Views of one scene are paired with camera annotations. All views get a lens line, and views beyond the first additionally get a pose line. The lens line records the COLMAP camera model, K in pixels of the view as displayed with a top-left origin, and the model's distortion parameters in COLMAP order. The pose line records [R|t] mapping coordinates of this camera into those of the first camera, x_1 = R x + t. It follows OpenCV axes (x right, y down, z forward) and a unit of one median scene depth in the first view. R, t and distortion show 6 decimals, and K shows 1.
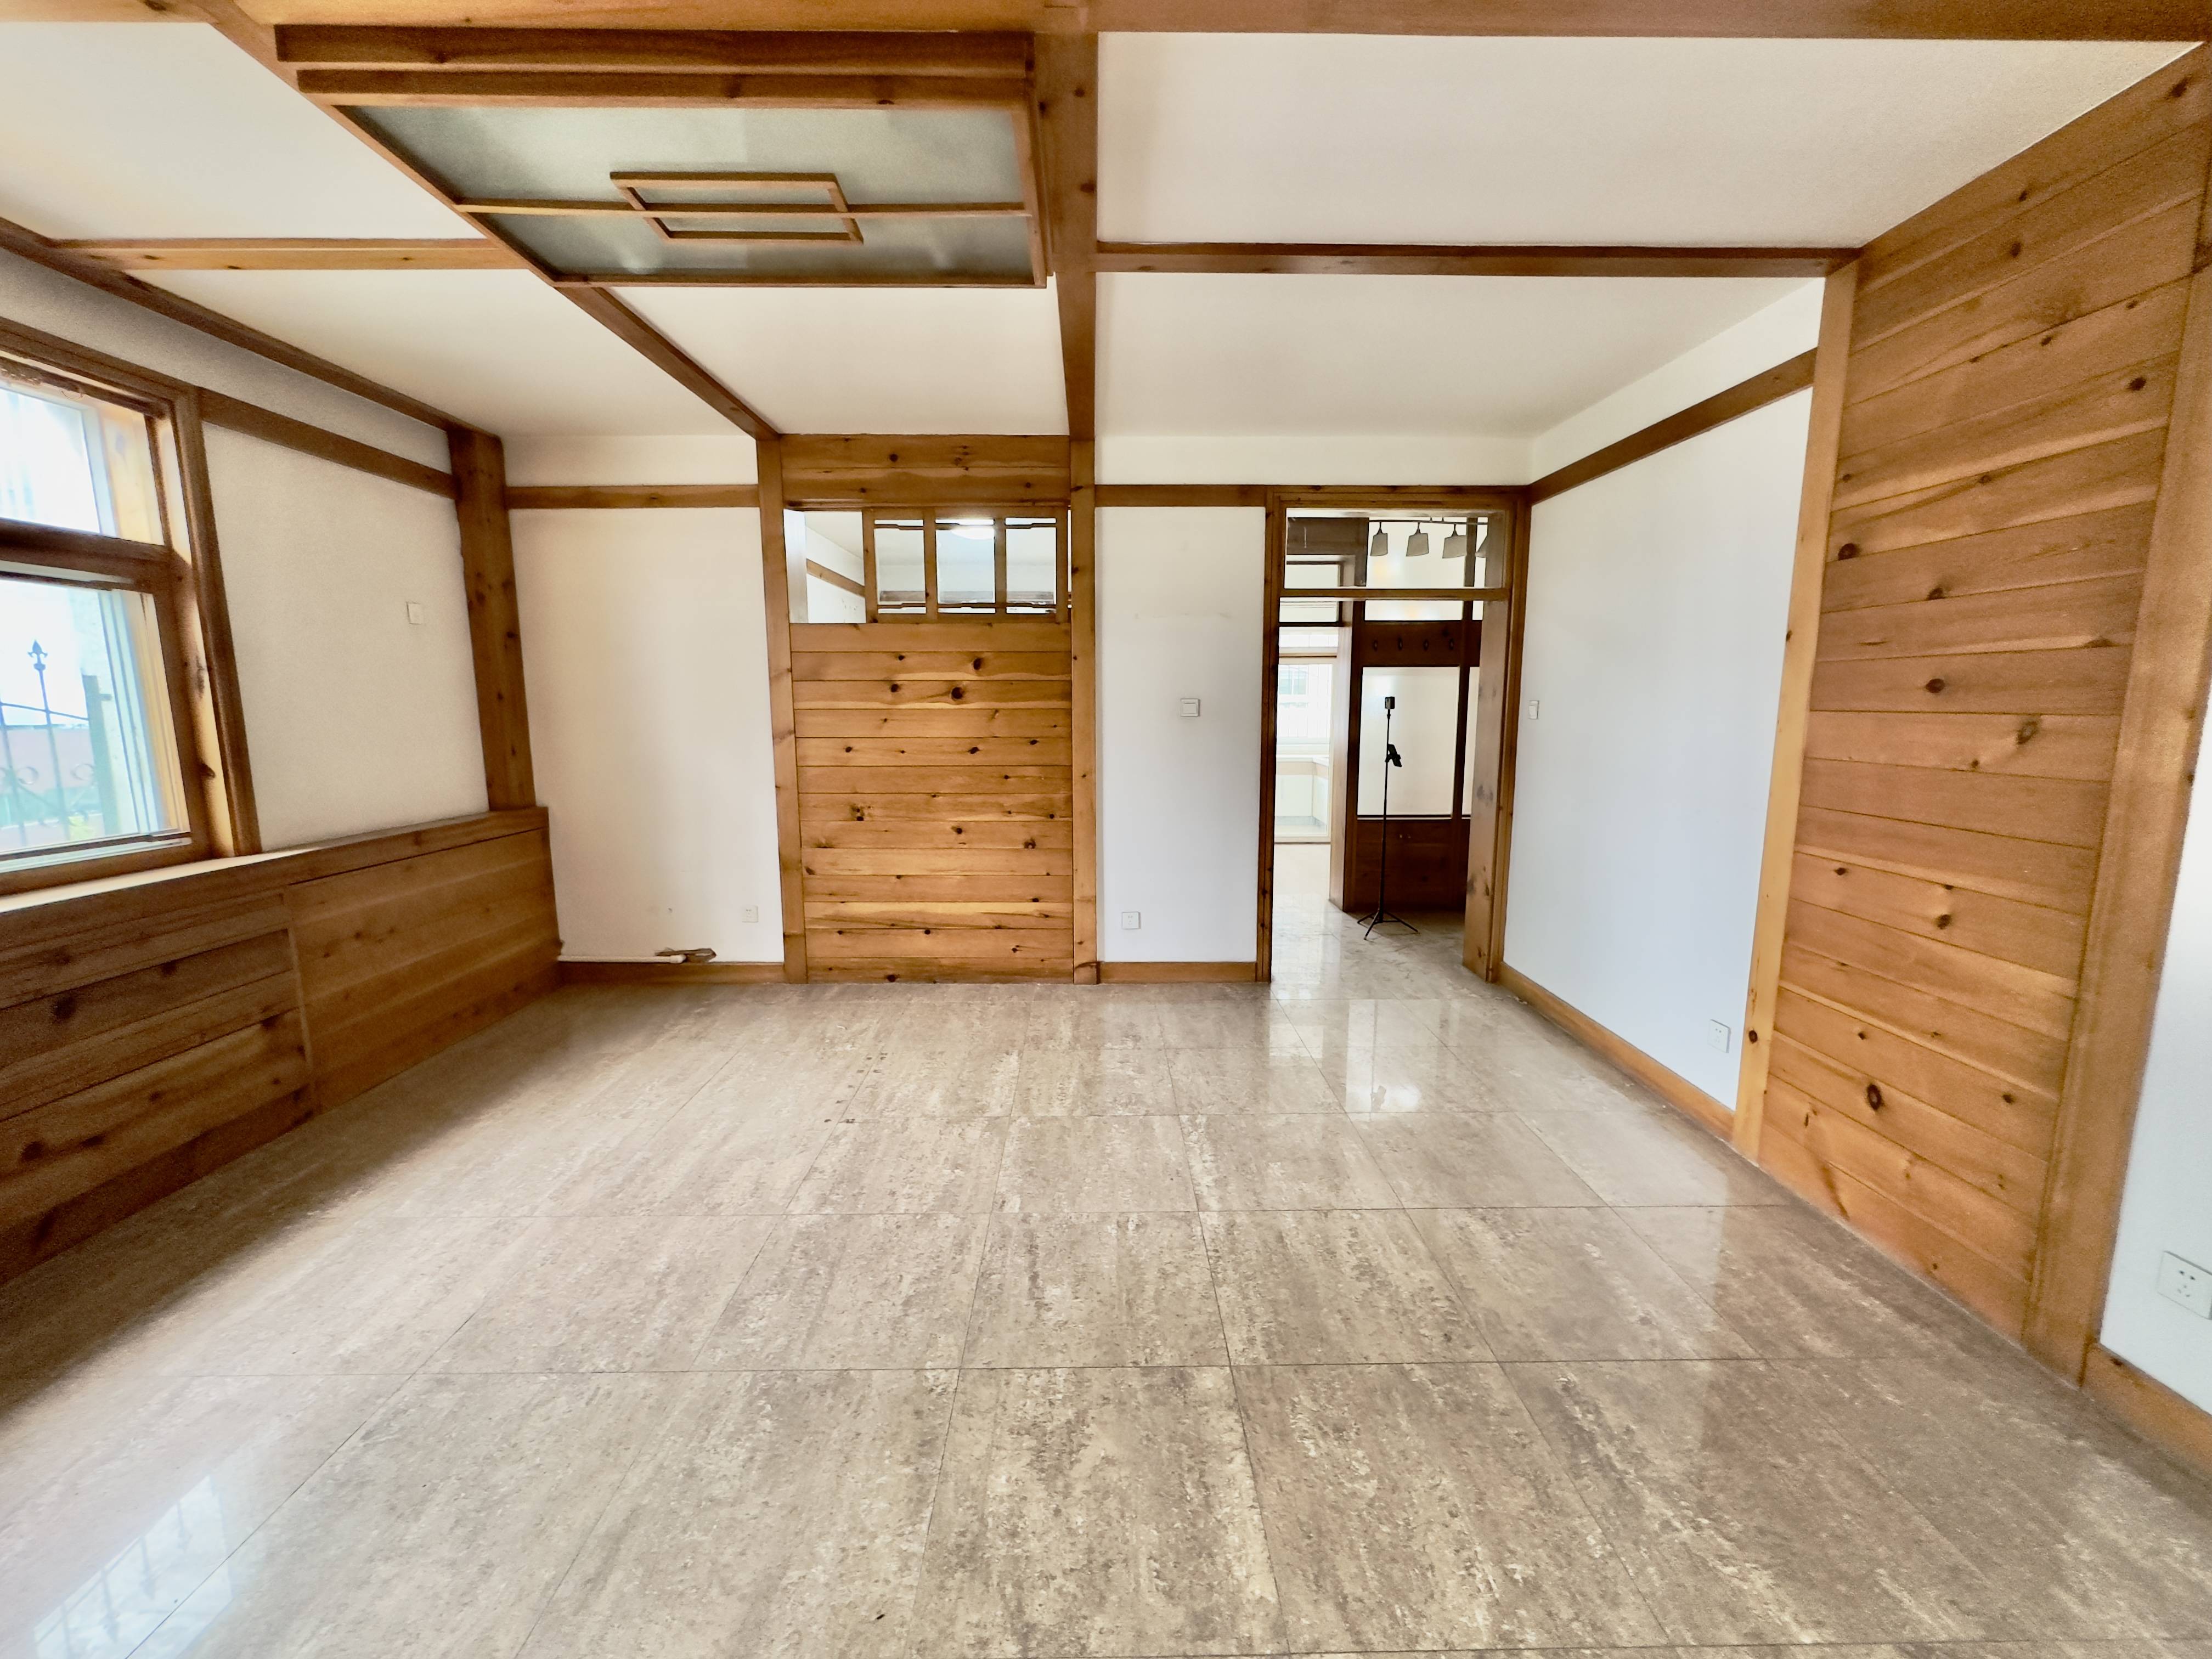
lens RADIAL K [[883.7, 0, 1103.6], [0, 883.7, 828.7], [0, 0, 1]] dist [-0.004198, 0.000973]
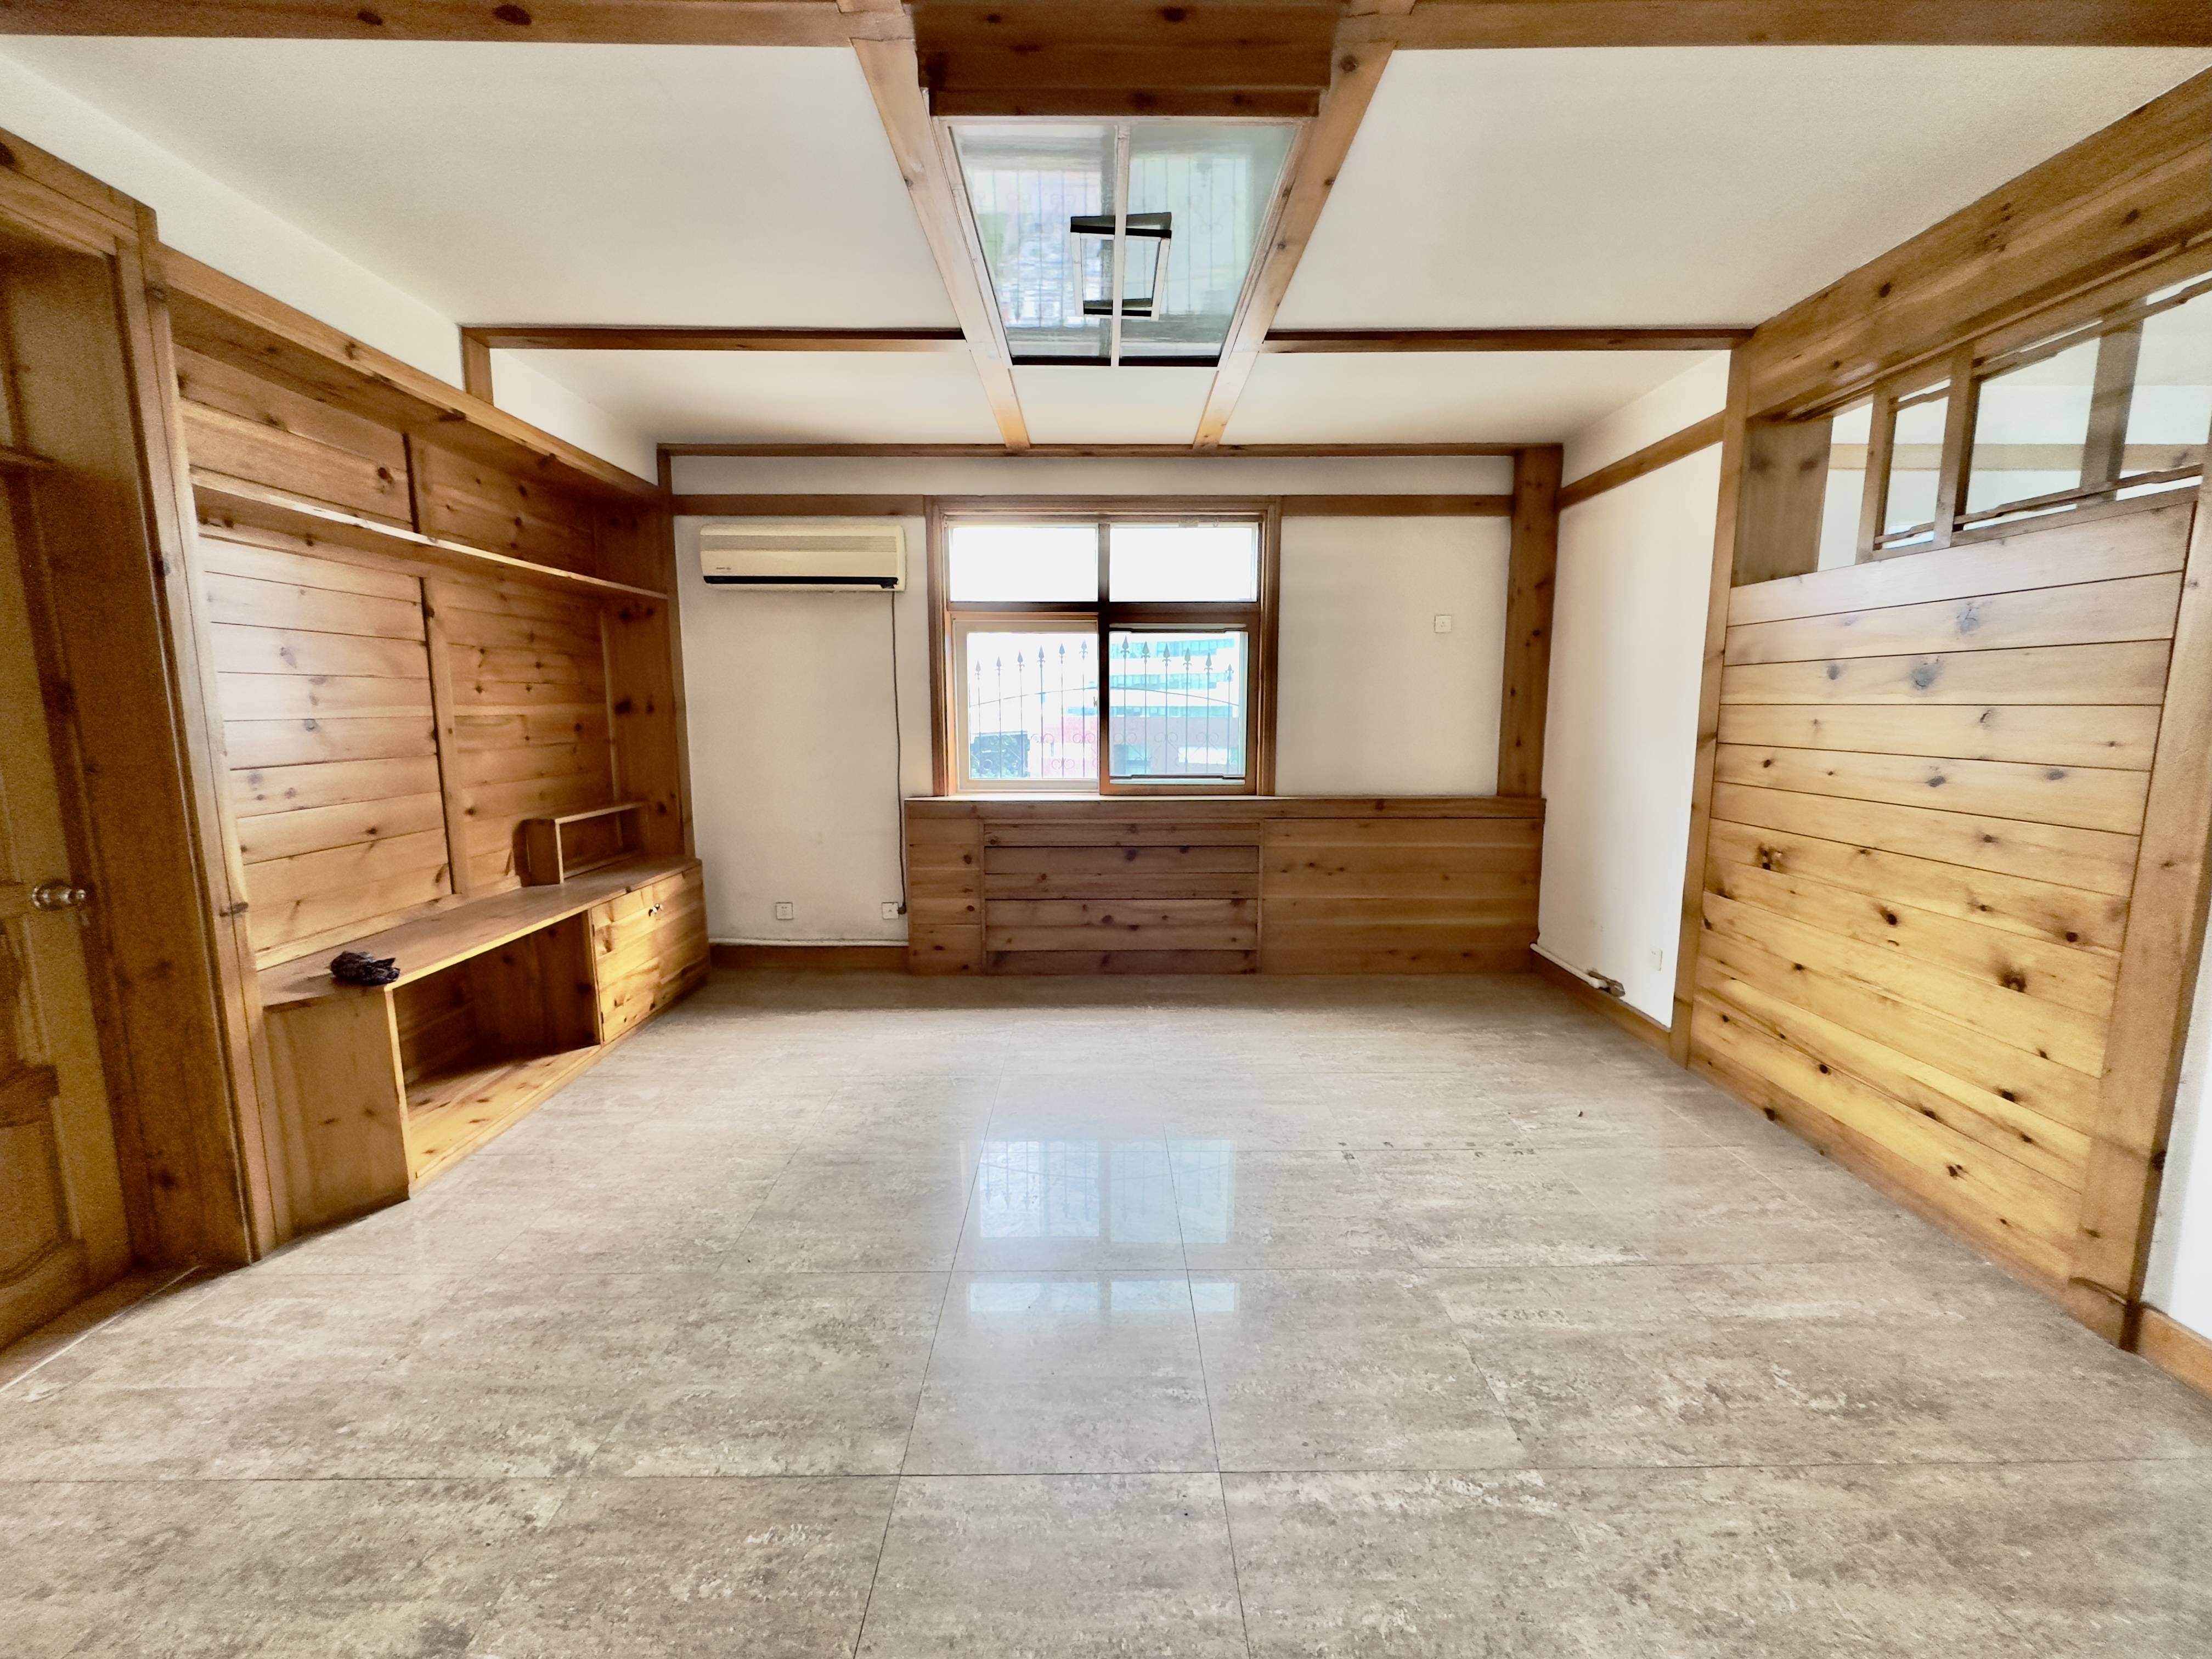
lens RADIAL K [[883.7, 0, 1105.6], [0, 883.7, 826.6], [0, 0, 1]] dist [-0.004198, 0.000973]
pose [[-0.005785, 0.139328, -0.990229, 0.469126], [-0.140167, 0.980357, 0.138758, -0.076238], [0.990111, 0.139600, 0.013857, 0.576479]]
